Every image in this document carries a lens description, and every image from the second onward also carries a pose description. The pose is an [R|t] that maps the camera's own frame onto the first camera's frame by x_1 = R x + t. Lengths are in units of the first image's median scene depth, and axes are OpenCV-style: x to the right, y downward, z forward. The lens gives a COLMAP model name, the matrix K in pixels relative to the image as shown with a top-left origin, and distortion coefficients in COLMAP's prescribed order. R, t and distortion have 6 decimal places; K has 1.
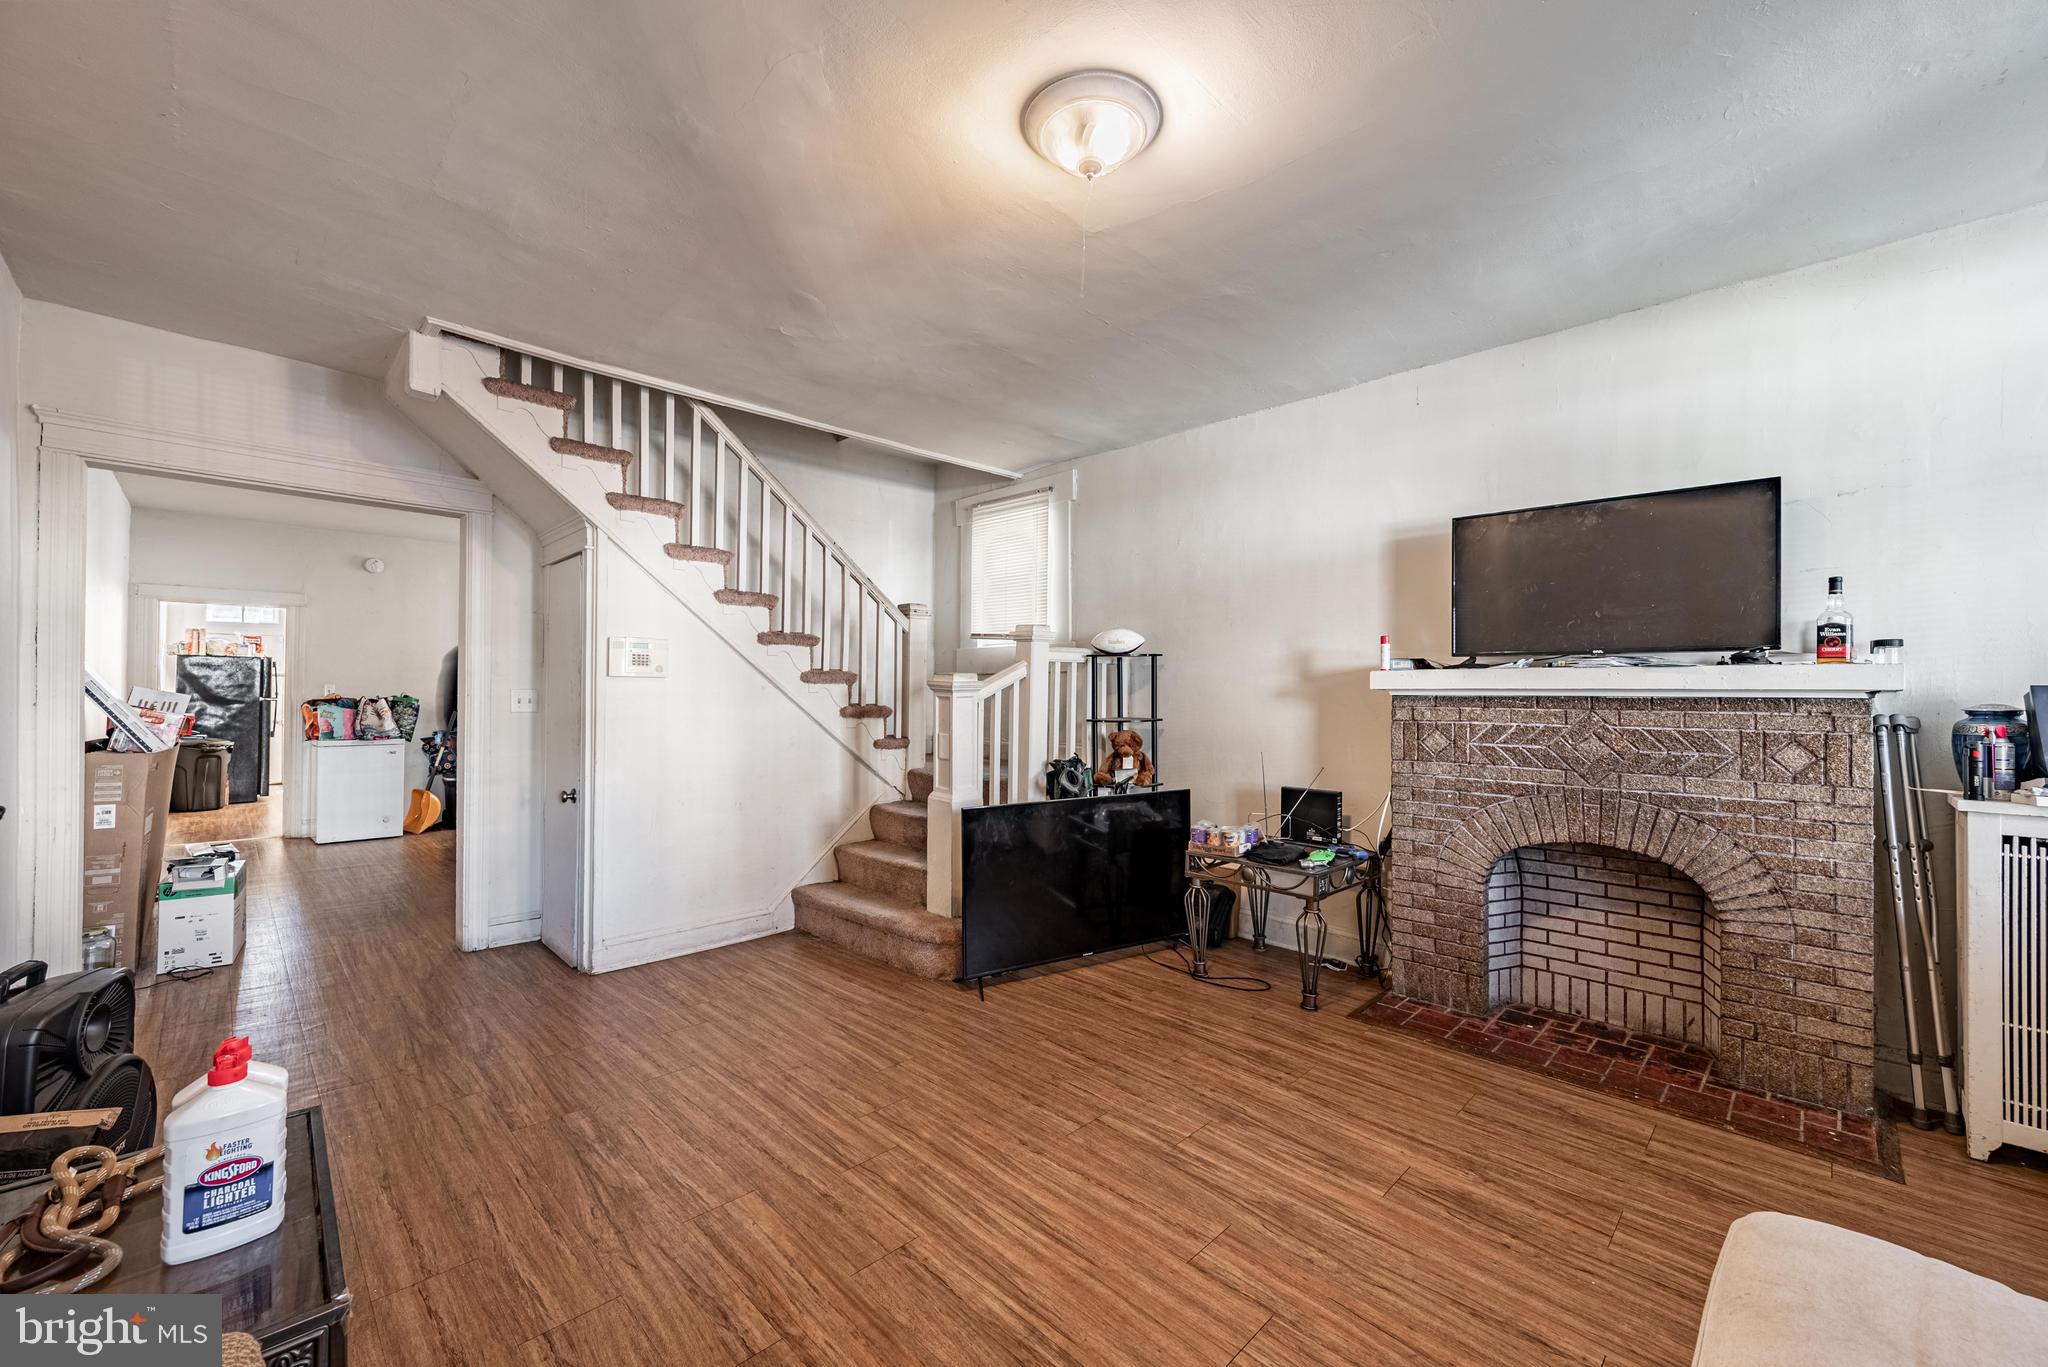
lens RADIAL K [[825.2, 0, 1017.3], [0, 825.2, 688.8], [0, 0, 1]] dist [-0.000331, 0.000039]
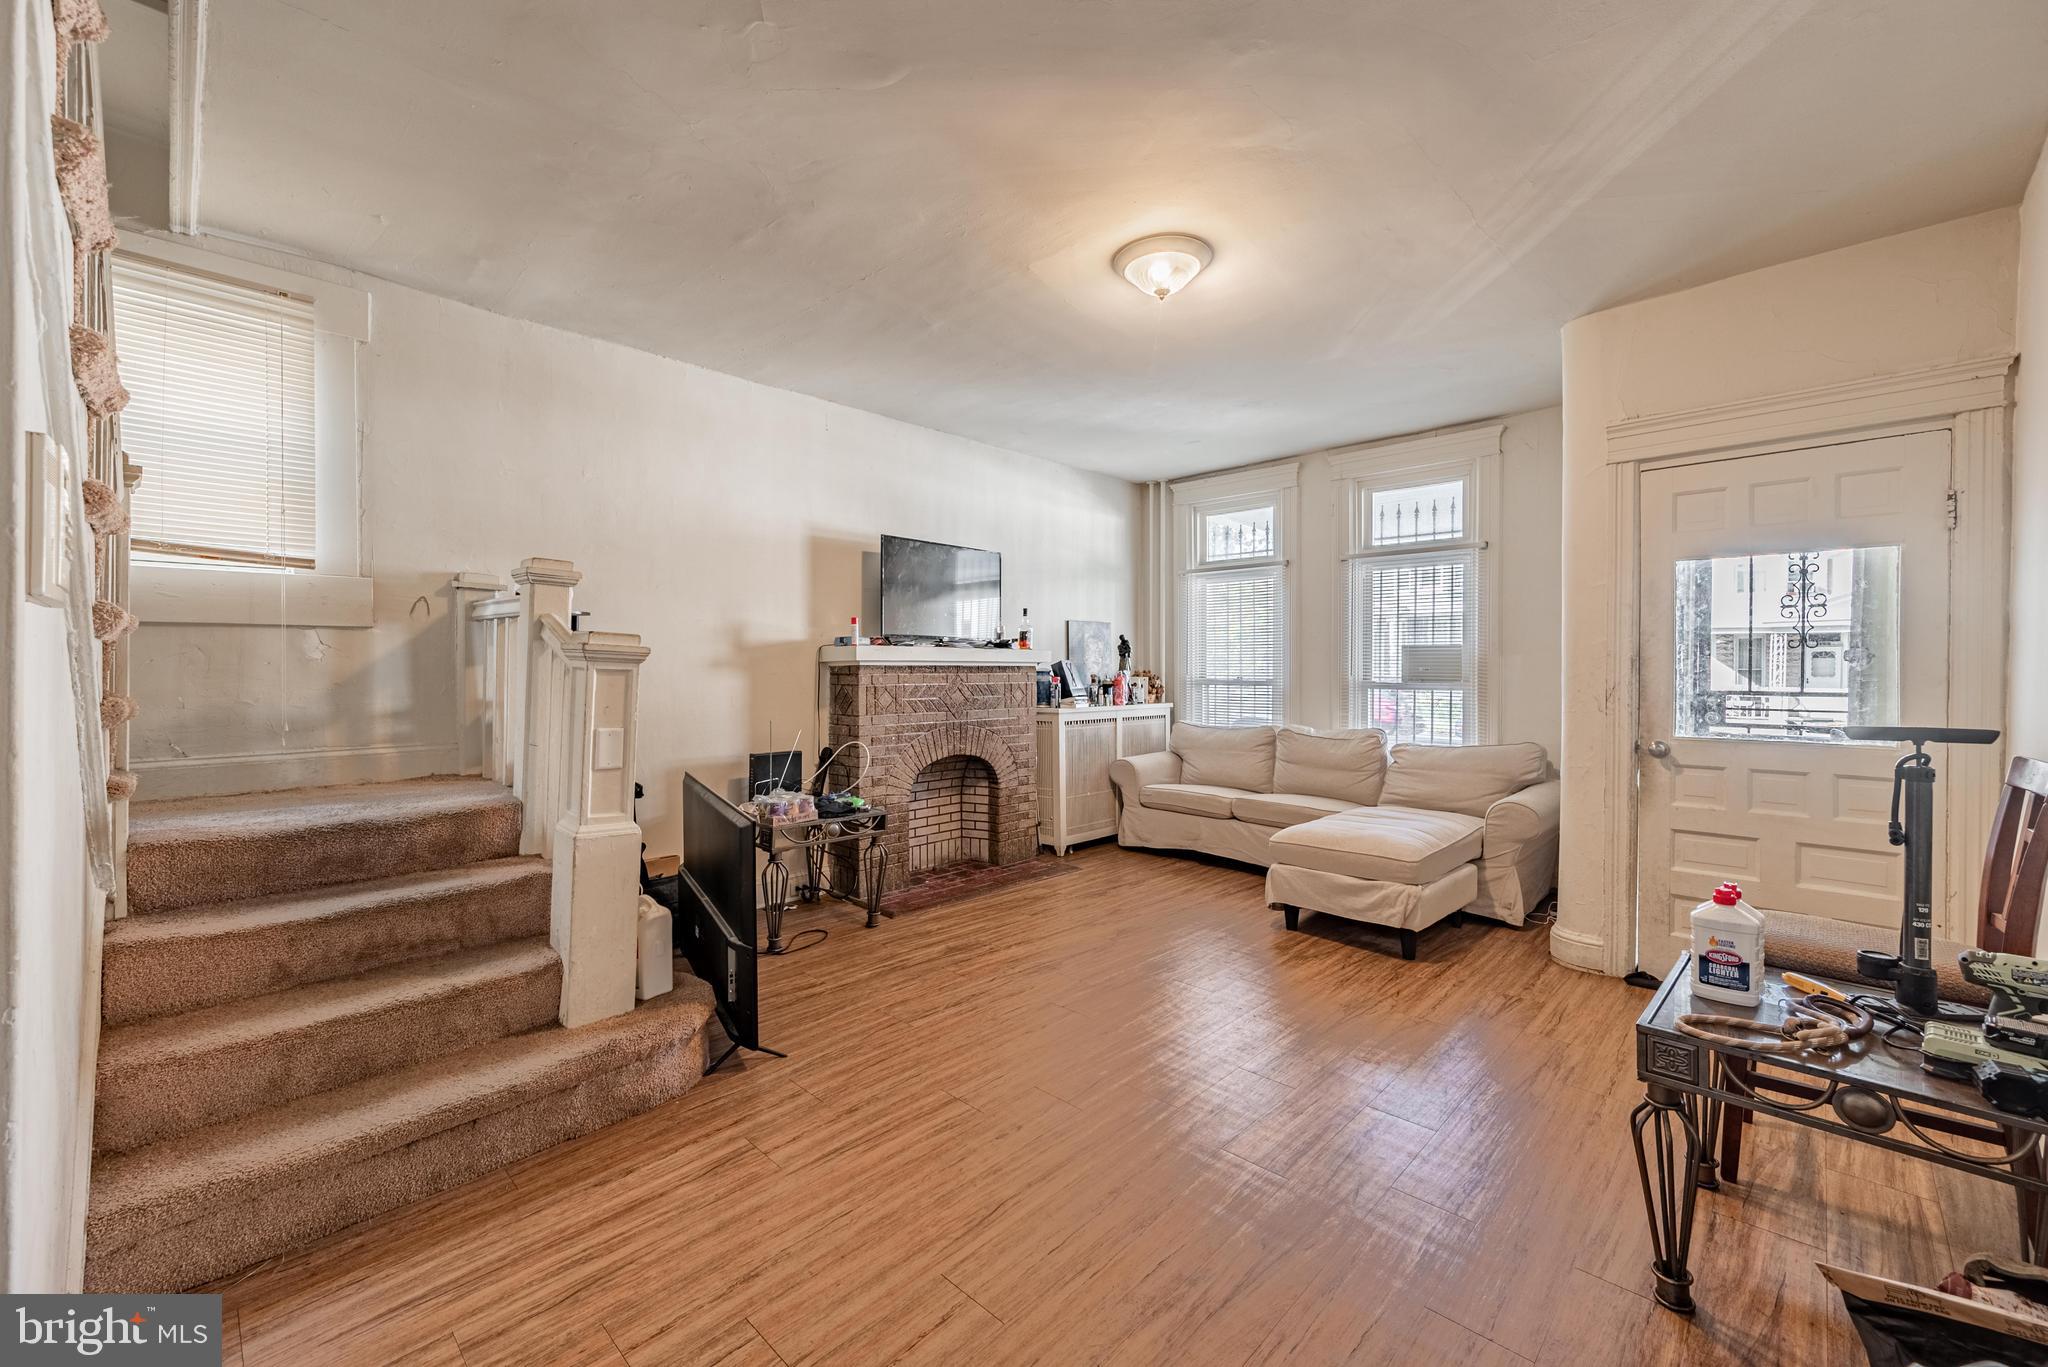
lens RADIAL K [[825.2, 0, 1017.3], [0, 825.2, 688.8], [0, 0, 1]] dist [-0.000331, 0.000039]
pose [[-0.026189, -0.033312, 0.999102, -0.916241], [-0.005826, 0.999433, 0.033170, 0.000731], [-0.999640, -0.004953, -0.026368, 0.894019]]
